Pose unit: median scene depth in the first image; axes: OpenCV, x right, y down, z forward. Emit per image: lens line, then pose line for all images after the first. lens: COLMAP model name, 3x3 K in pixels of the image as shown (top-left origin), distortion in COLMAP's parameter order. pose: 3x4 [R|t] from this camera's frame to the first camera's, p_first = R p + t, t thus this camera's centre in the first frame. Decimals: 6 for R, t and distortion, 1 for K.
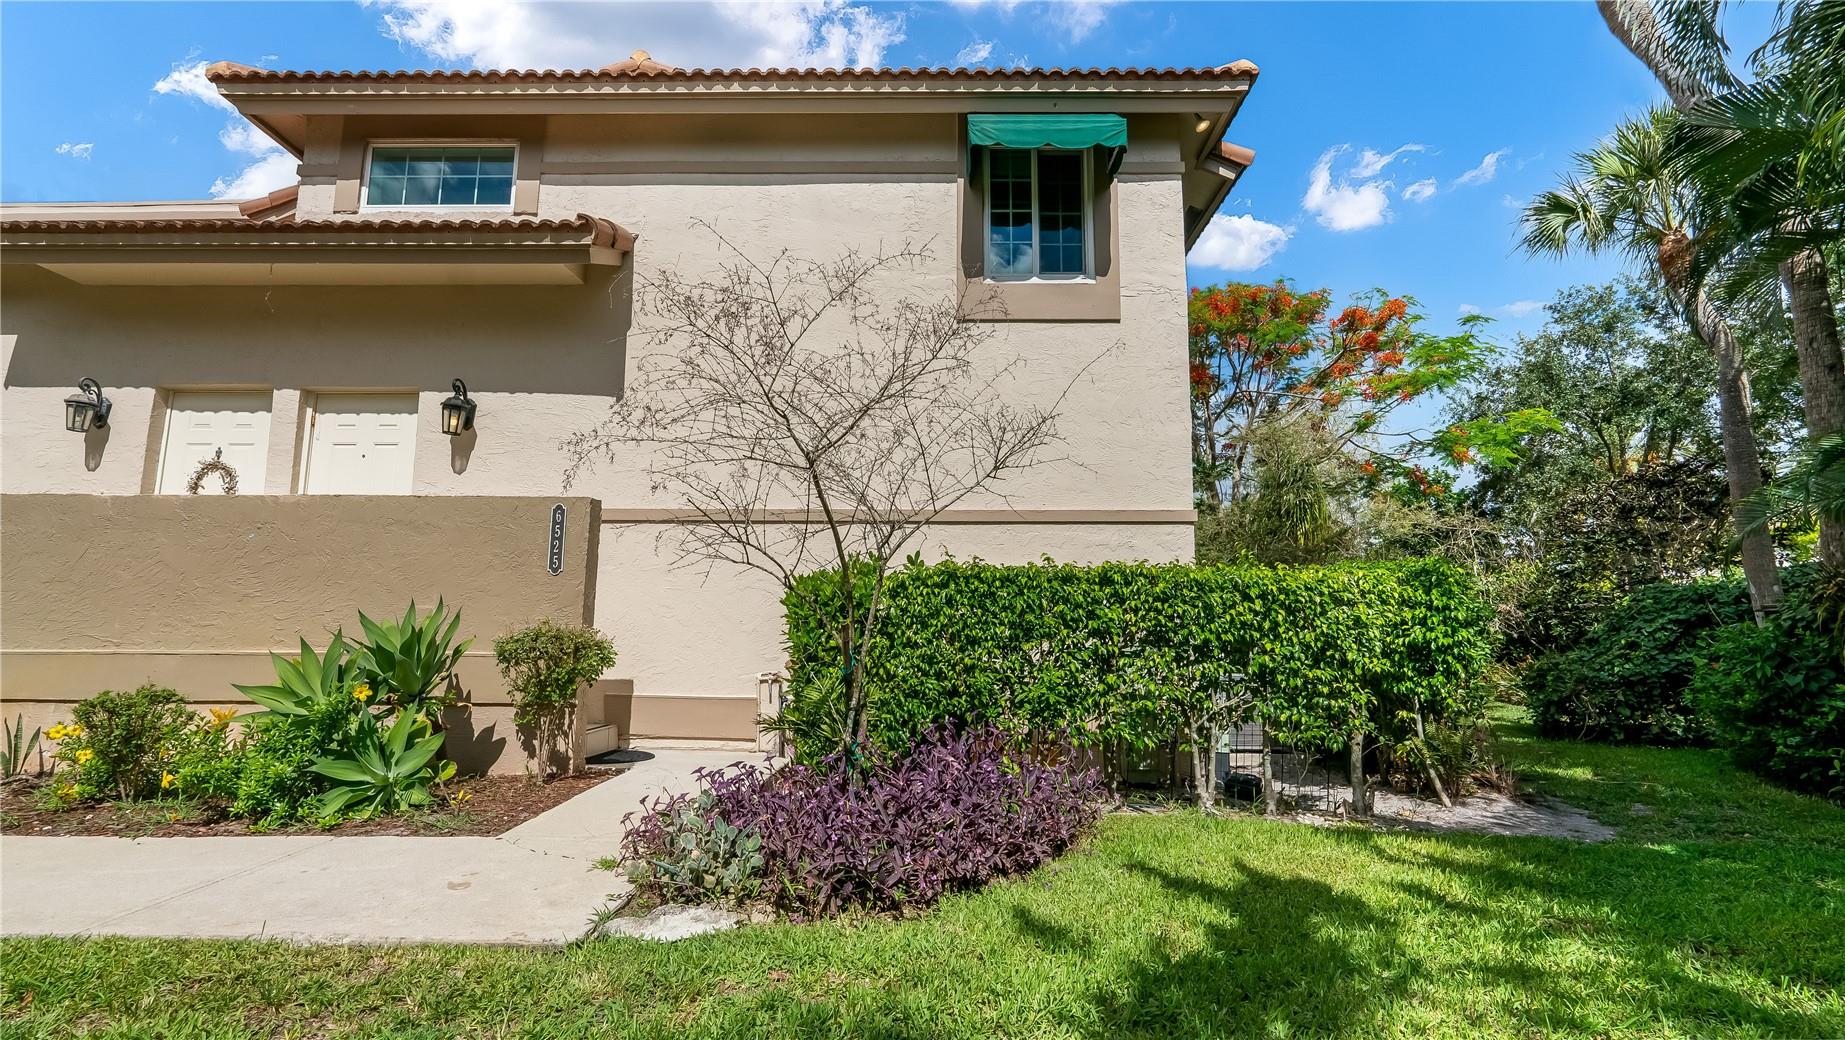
lens RADIAL K [[846.1, 0, 927.6], [0, 846.1, 520.3], [0, 0, 1]] dist [-0.003259, 0.001236]
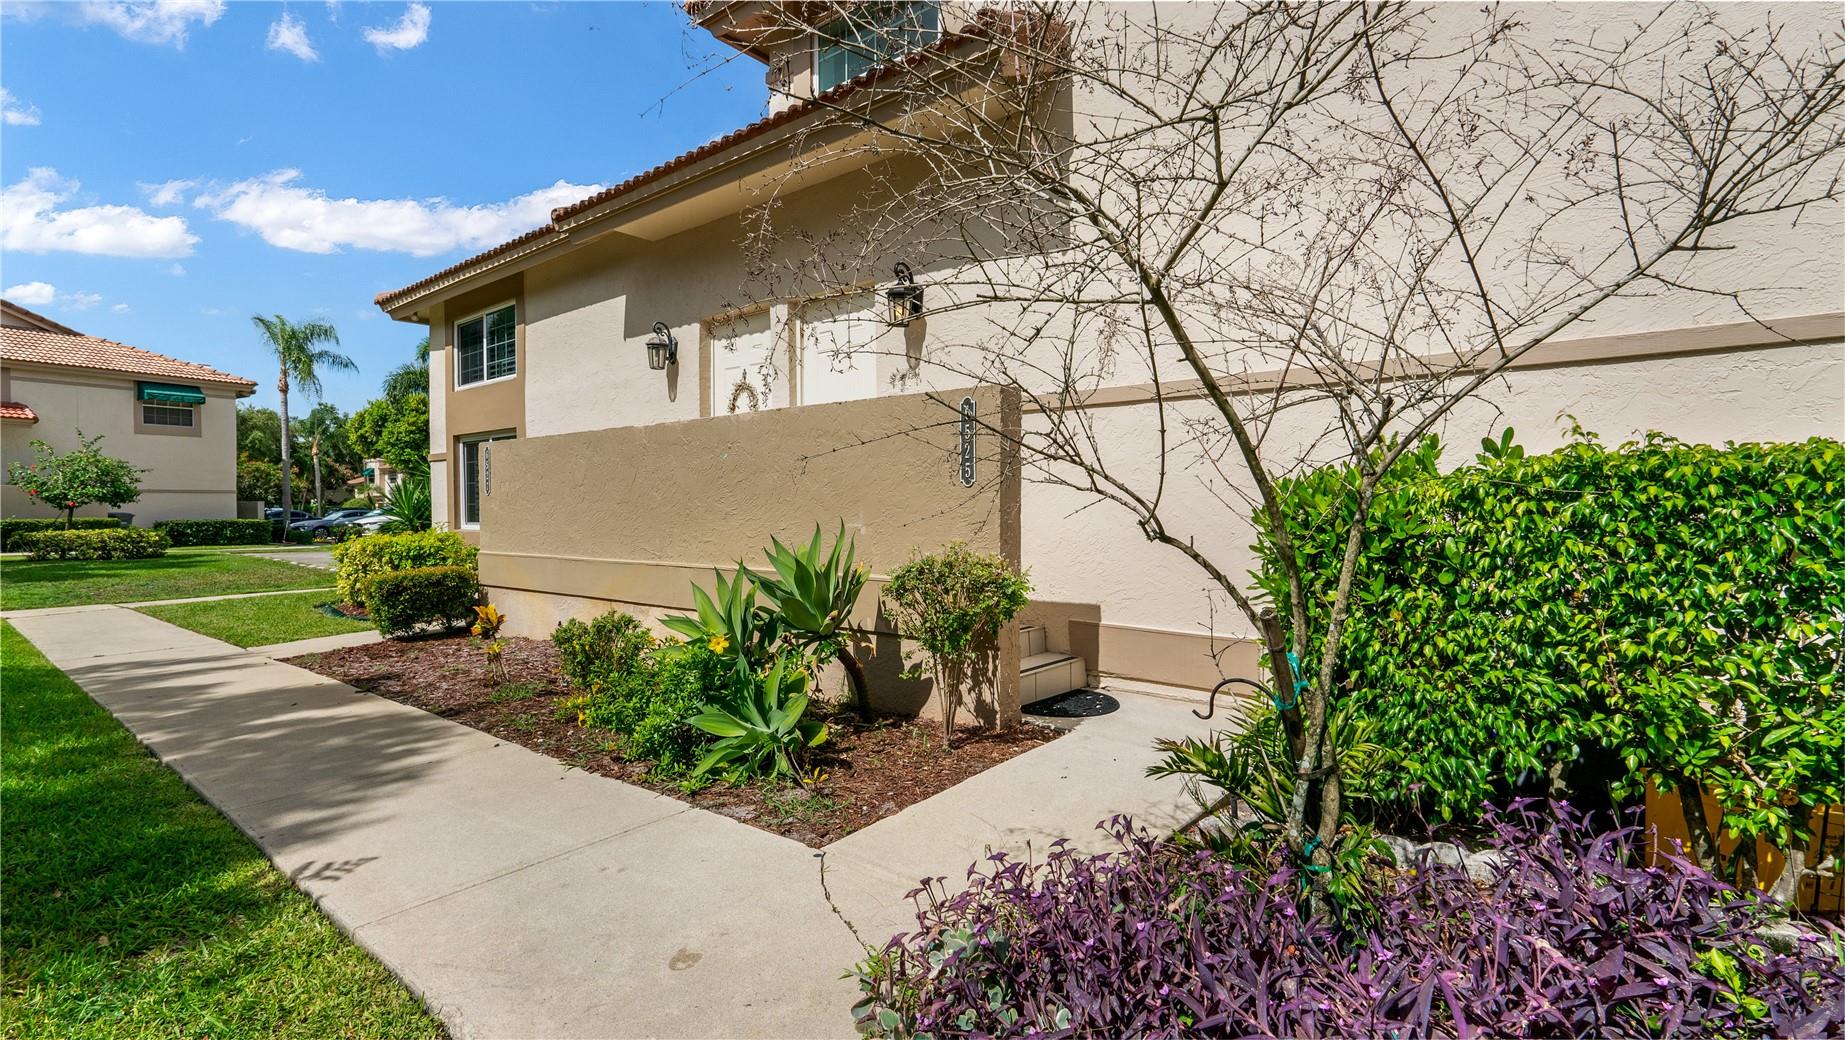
lens RADIAL K [[846.1, 0, 927.8], [0, 846.1, 517.8], [0, 0, 1]] dist [-0.003259, 0.001236]
pose [[0.775485, 0.000015, -0.631366, 0.040471], [0.098583, 0.987732, 0.121109, -0.007734], [0.623622, -0.156160, 0.765970, 0.372058]]
